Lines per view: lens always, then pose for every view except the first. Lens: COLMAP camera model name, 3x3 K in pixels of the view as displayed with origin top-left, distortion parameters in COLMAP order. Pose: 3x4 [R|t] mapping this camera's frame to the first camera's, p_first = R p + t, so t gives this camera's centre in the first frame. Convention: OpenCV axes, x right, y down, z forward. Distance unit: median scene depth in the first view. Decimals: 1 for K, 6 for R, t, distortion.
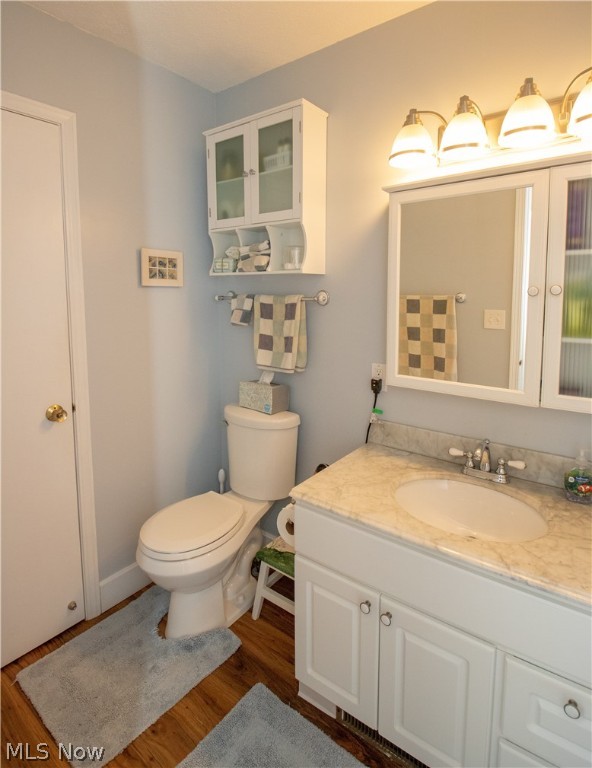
lens RADIAL K [[413.0, 0, 296.7], [0, 413.0, 342.2], [0, 0, 1]] dist [0.001398, -0.015206]
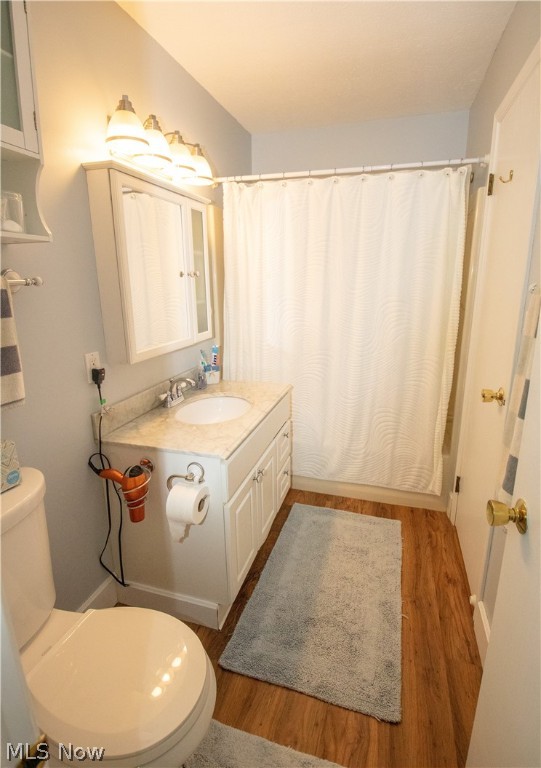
lens RADIAL K [[402.5, 0, 270.5], [0, 402.5, 384.0], [0, 0, 1]] dist [-0.001626, -0.000550]
pose [[-0.363449, -0.234455, 0.901630, -0.914903], [0.118509, 0.948317, 0.294366, -0.116908], [-0.924046, 0.213838, -0.316879, 1.091364]]
